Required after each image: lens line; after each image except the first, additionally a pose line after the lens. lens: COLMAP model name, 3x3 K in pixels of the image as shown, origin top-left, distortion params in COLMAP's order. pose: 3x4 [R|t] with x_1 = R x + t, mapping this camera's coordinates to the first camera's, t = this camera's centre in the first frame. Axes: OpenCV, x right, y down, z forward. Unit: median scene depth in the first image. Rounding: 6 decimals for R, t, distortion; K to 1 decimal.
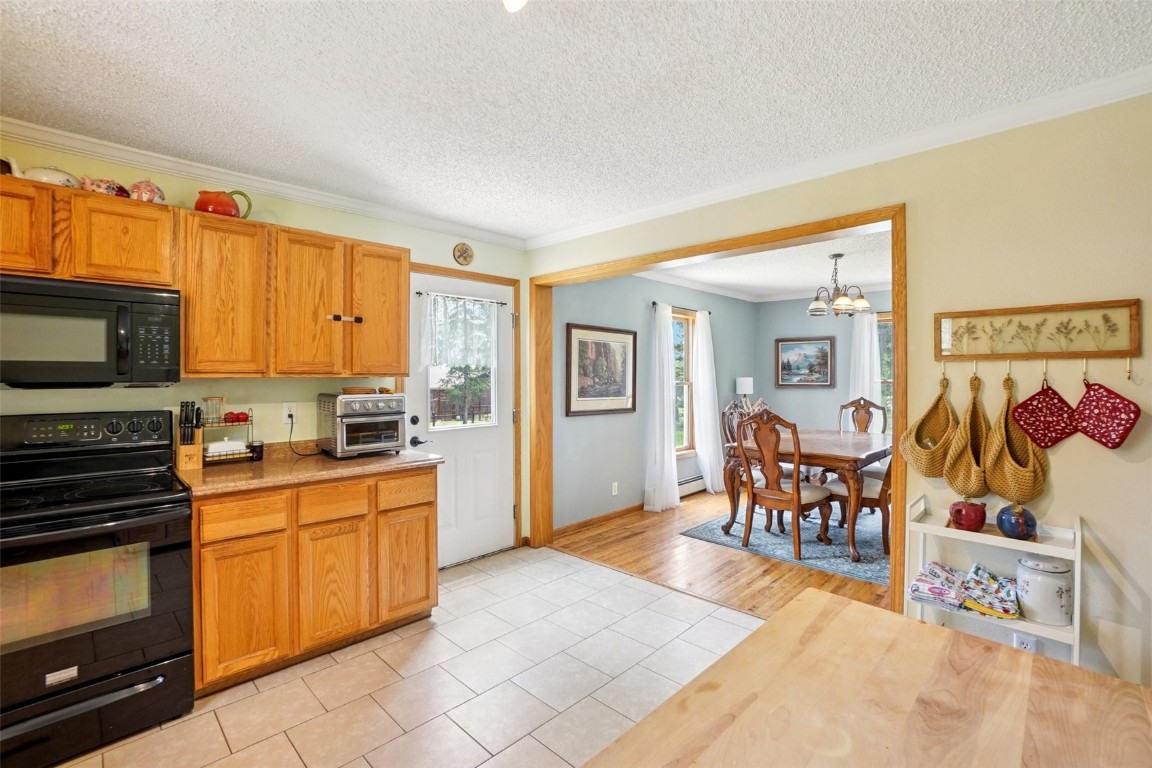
lens RADIAL K [[512.5, 0, 564.2], [0, 512.5, 375.5], [0, 0, 1]] dist [-0.068164, 0.025938]
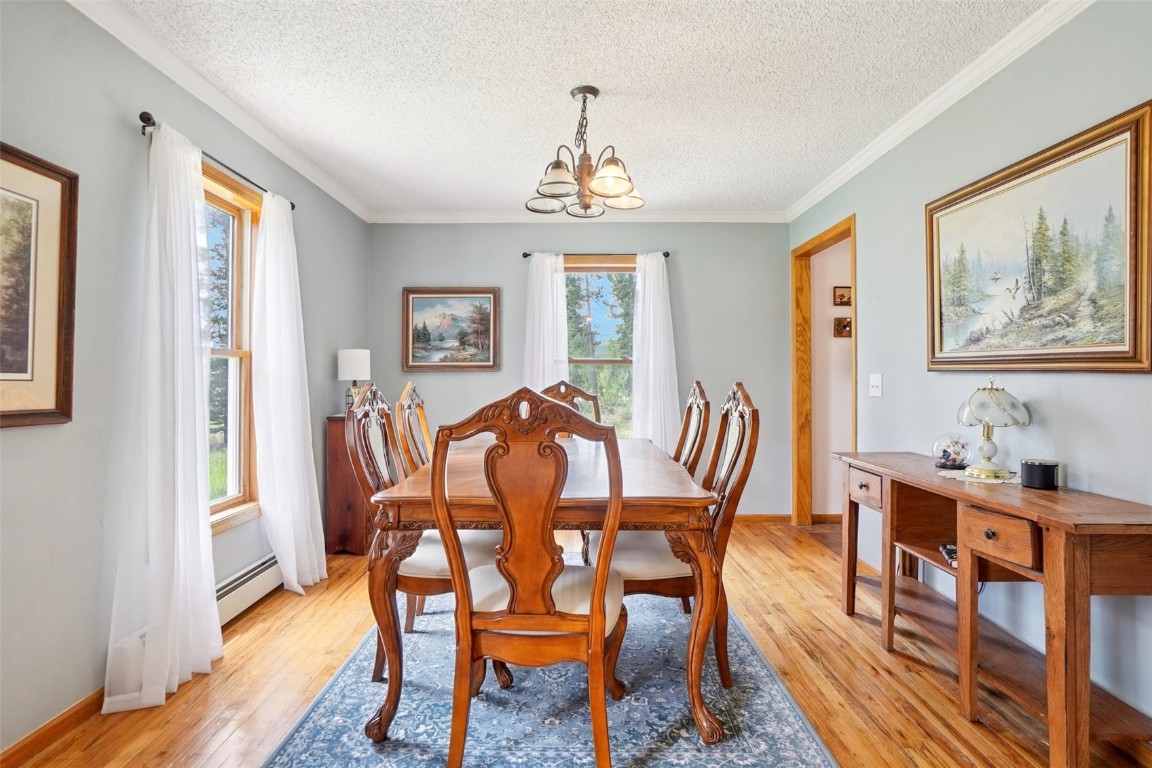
lens RADIAL K [[579.9, 0, 574.7], [0, 579.9, 375.3], [0, 0, 1]] dist [-0.041685, 0.018950]
pose [[0.698555, 0.006681, 0.715525, 0.103416], [-0.000849, 0.999963, -0.008509, 0.043879], [-0.715555, 0.005336, 0.698536, 0.509341]]
